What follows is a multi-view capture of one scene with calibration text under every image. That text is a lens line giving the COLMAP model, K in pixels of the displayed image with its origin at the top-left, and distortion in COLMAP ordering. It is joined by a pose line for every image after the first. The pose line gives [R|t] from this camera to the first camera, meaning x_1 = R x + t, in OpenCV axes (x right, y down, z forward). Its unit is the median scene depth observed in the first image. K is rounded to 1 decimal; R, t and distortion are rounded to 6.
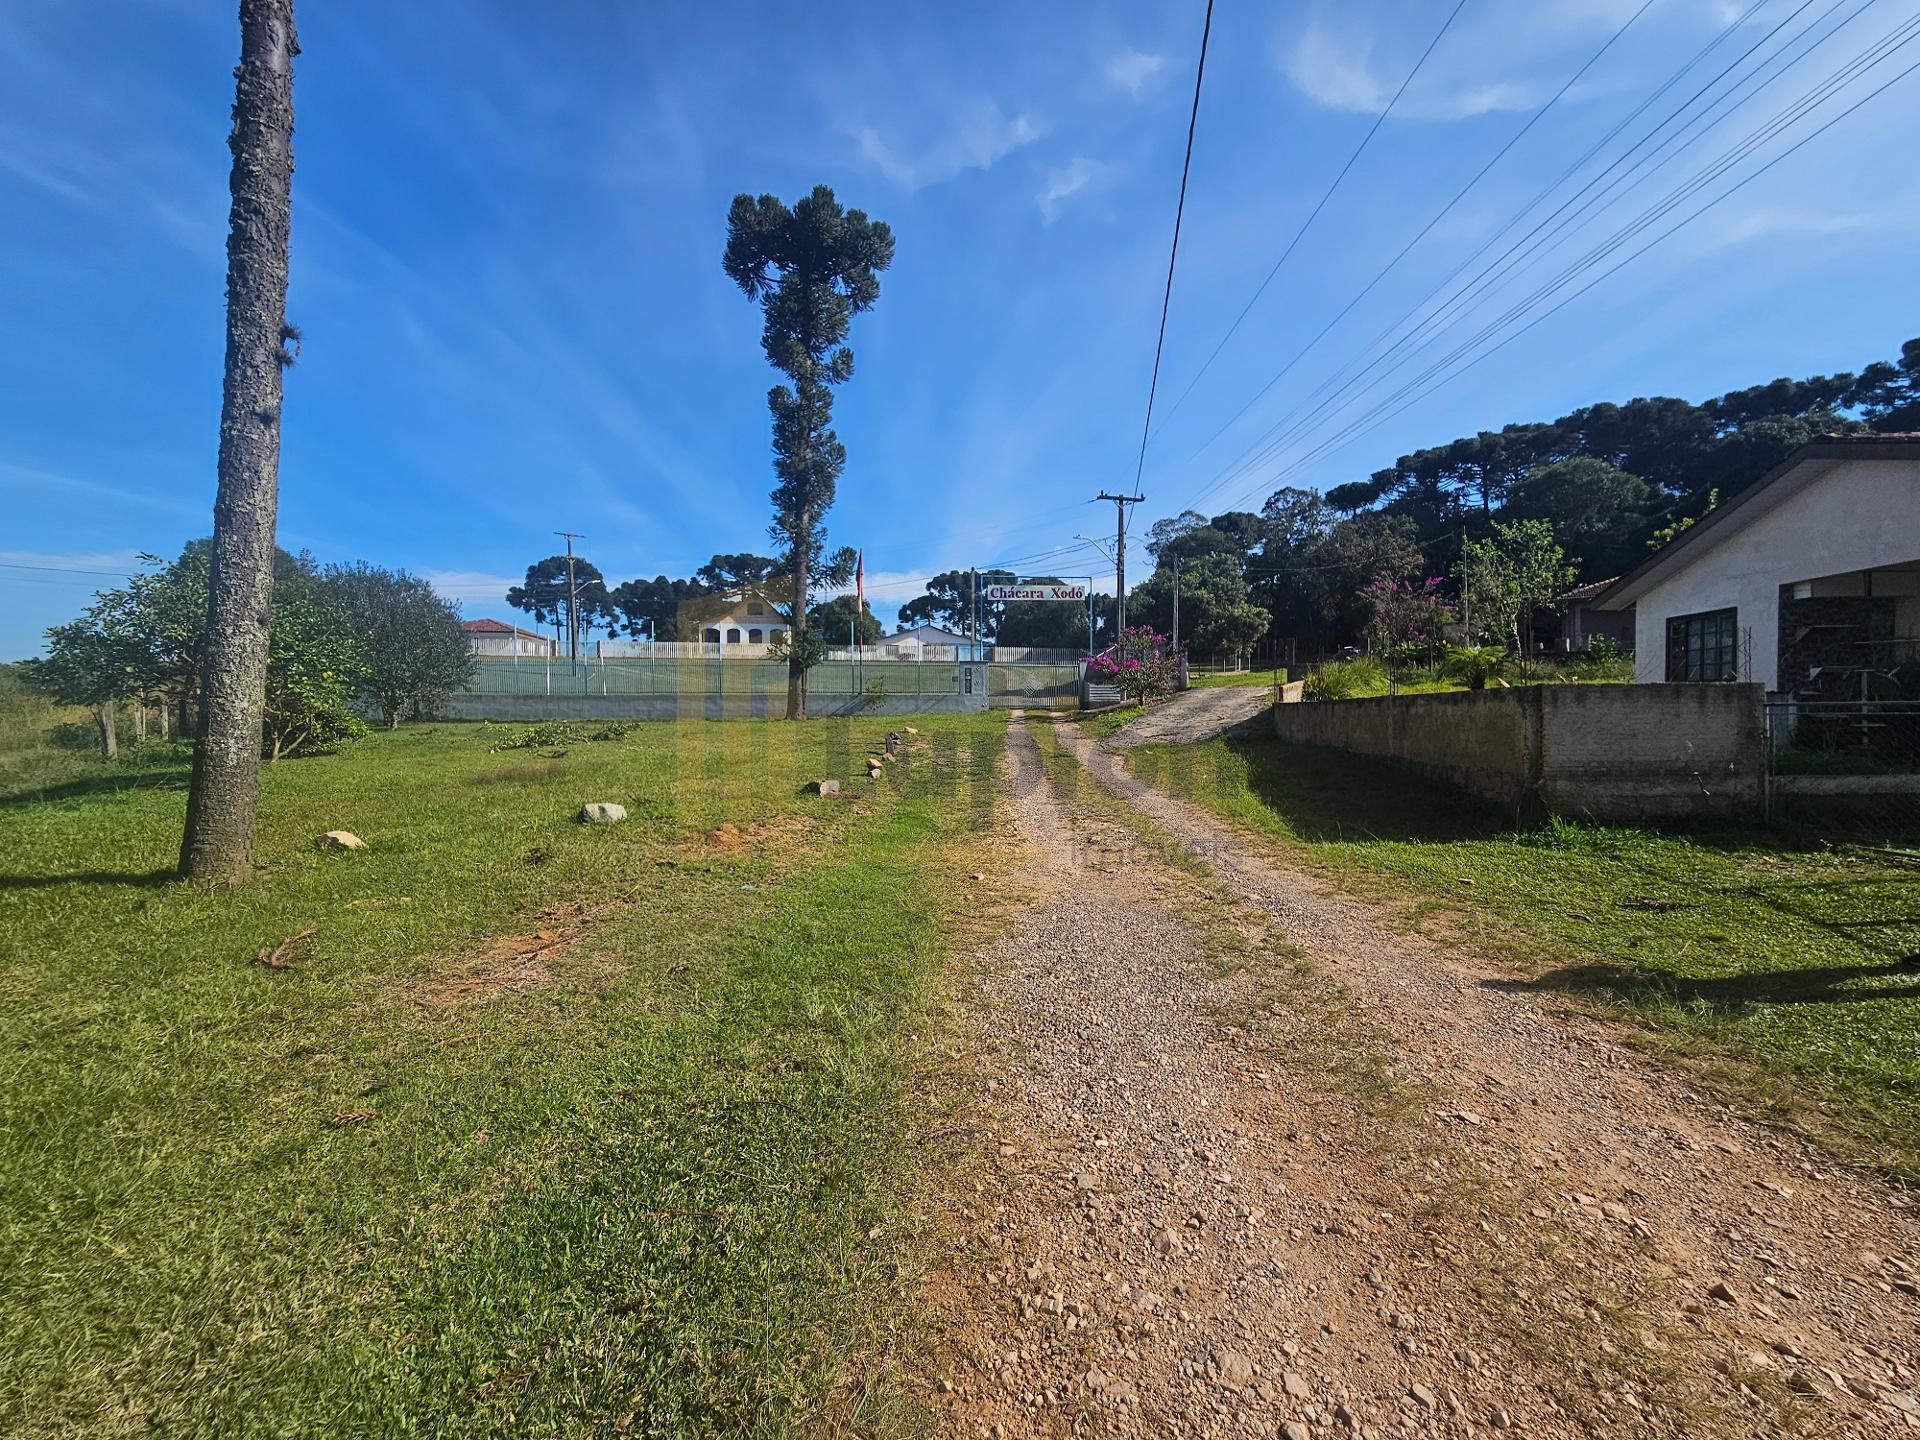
lens RADIAL K [[786.9, 0, 957.8], [0, 786.9, 720.5], [0, 0, 1]] dist [-0.001386, -0.001025]
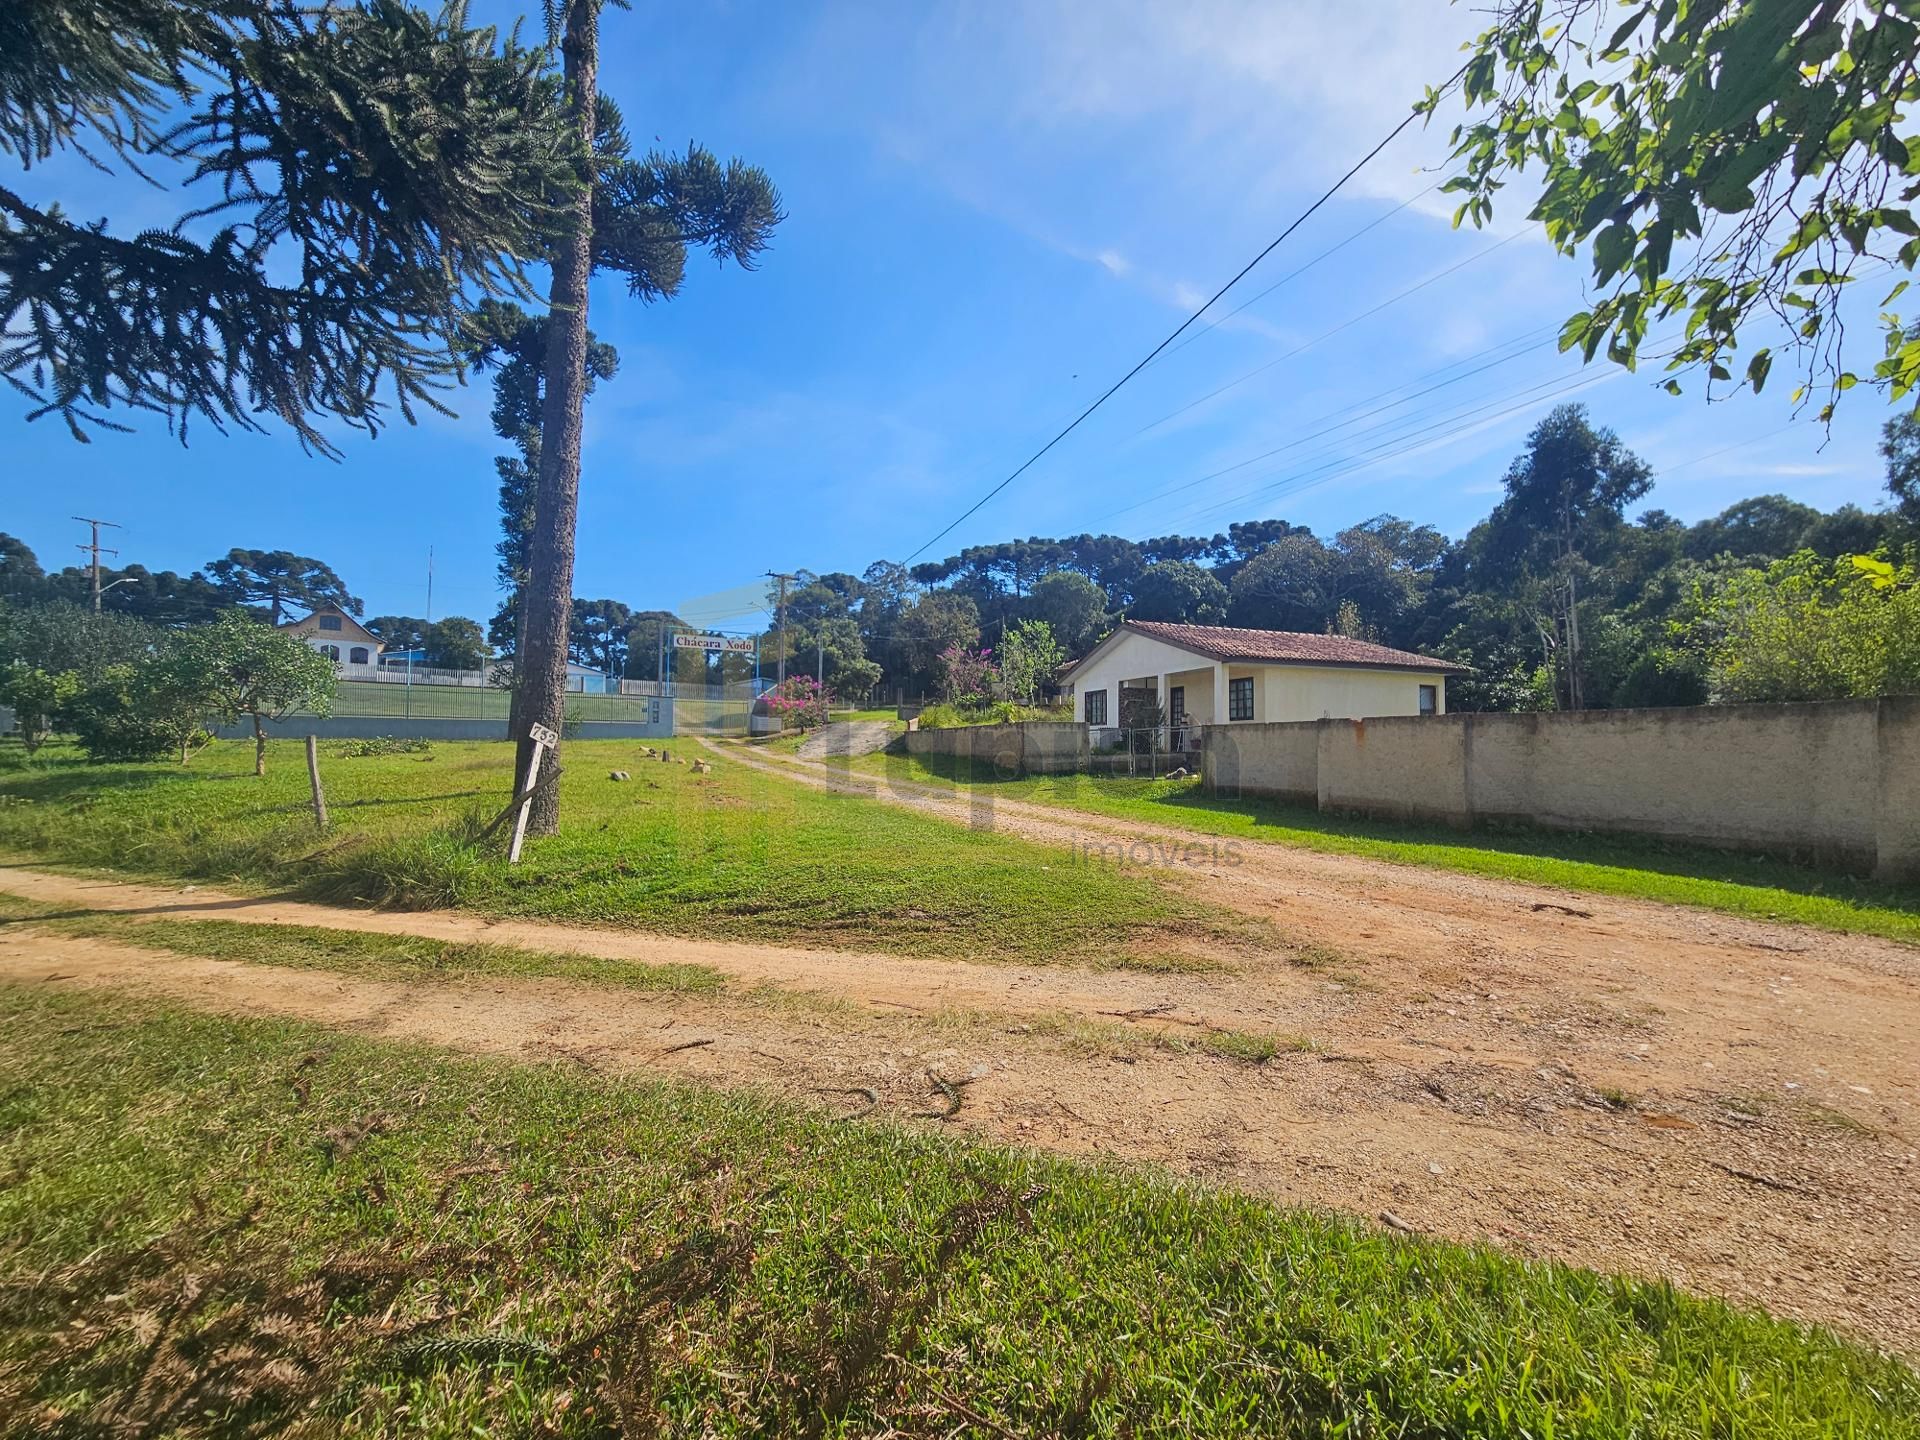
lens RADIAL K [[786.9, 0, 956.3], [0, 786.9, 725.3], [0, 0, 1]] dist [-0.001386, -0.001025]
pose [[0.873891, 0.020753, 0.485679, -0.128879], [-0.001761, 0.999217, -0.039528, 0.013083], [-0.486119, 0.033688, 0.873243, -0.210024]]
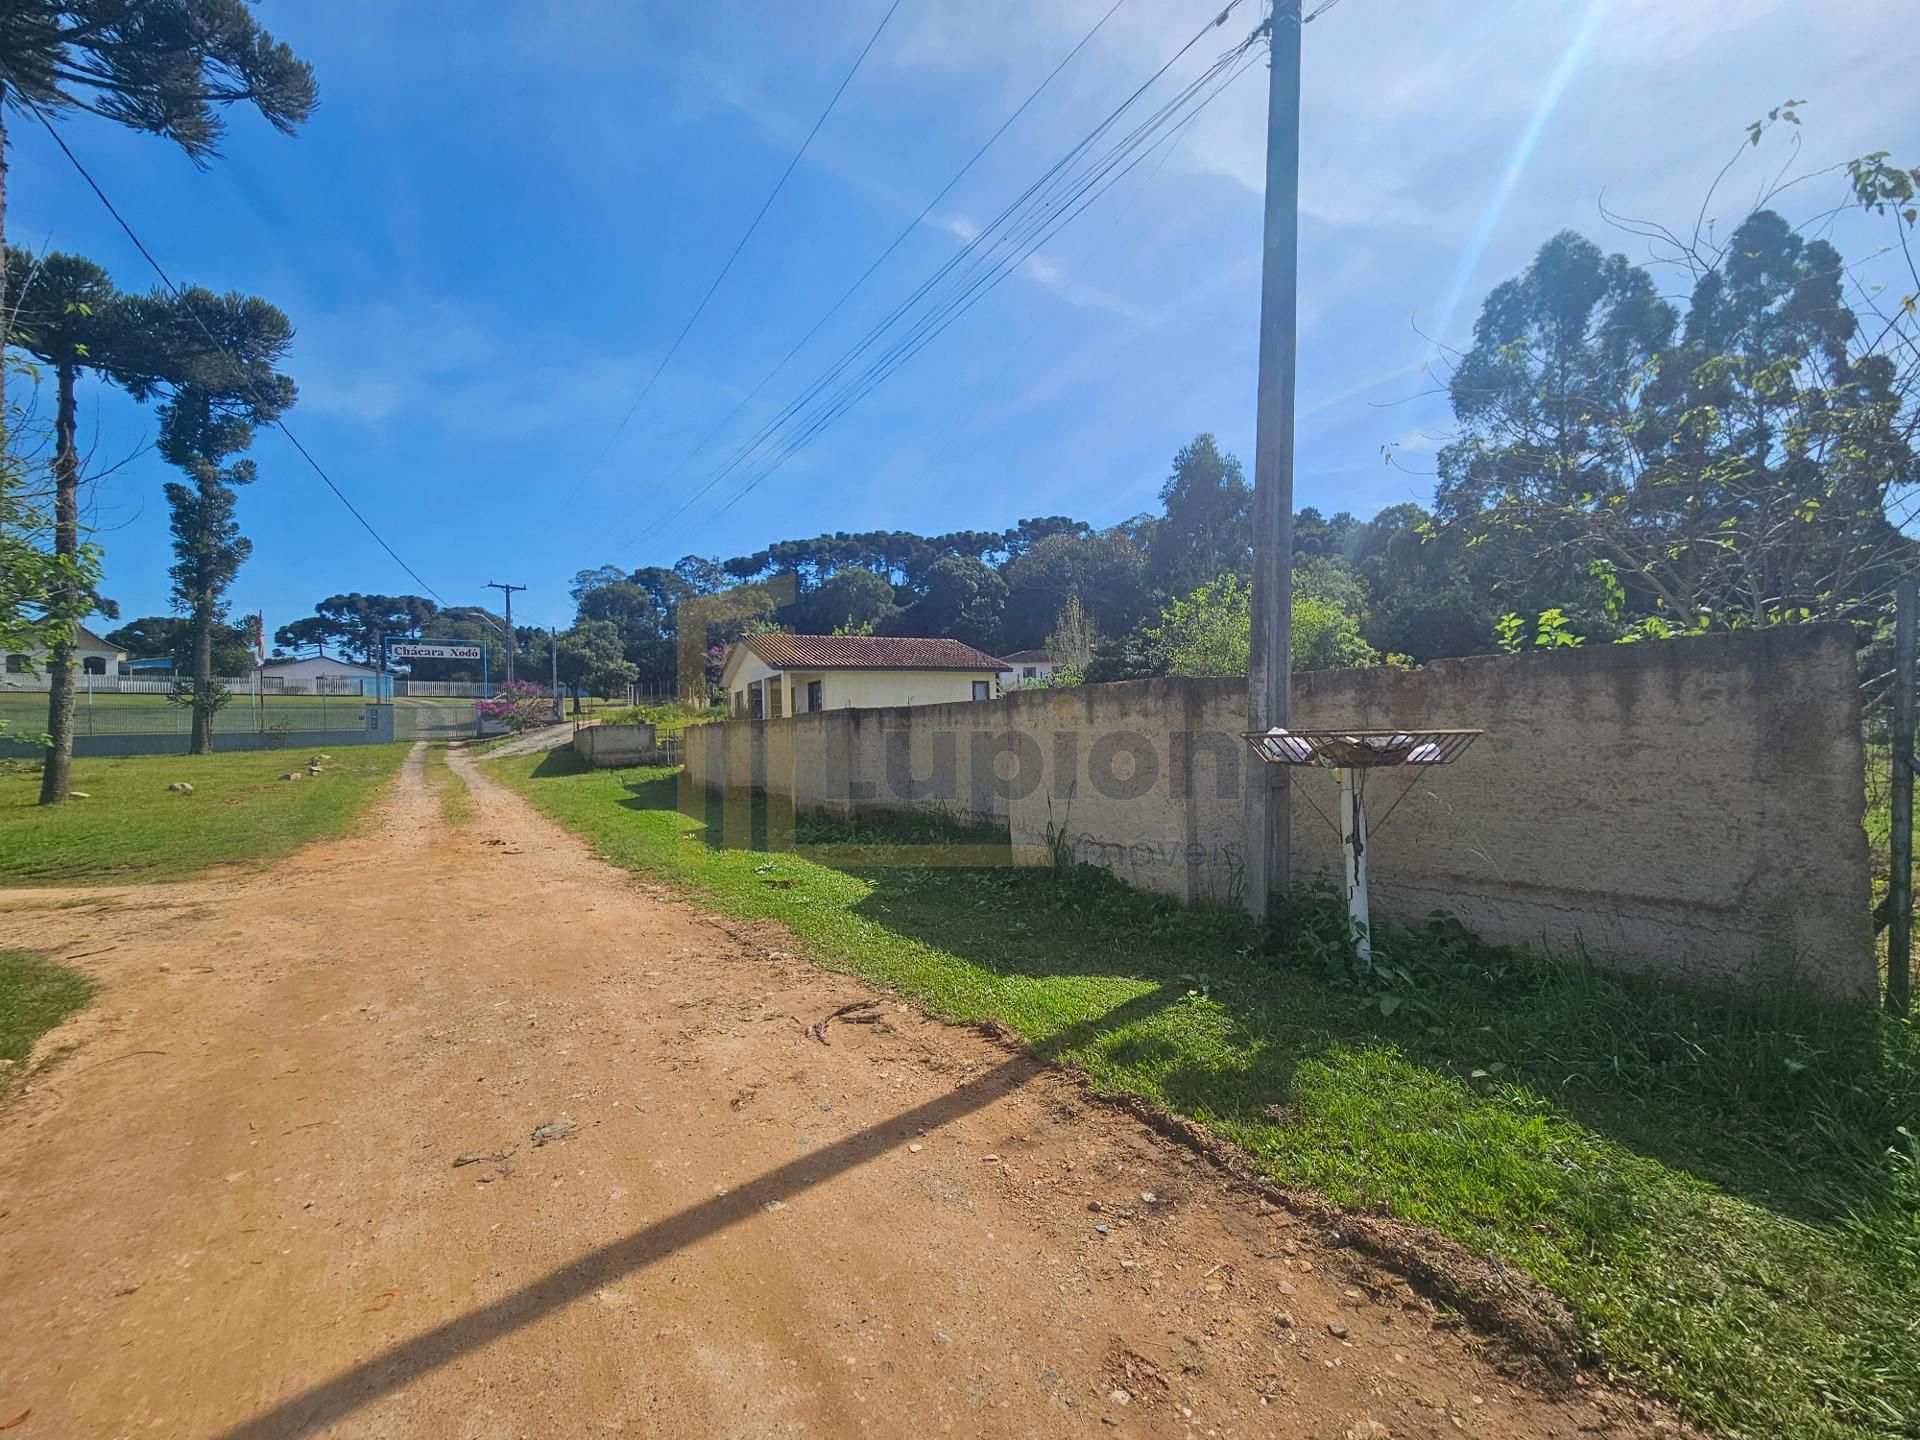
lens RADIAL K [[786.9, 0, 956.9], [0, 786.9, 723.0], [0, 0, 1]] dist [-0.001386, -0.001025]
pose [[0.796729, -0.019523, 0.604021, -0.003373], [0.037914, 0.999124, -0.017716, 0.010512], [-0.603146, 0.037016, 0.796771, -0.437800]]
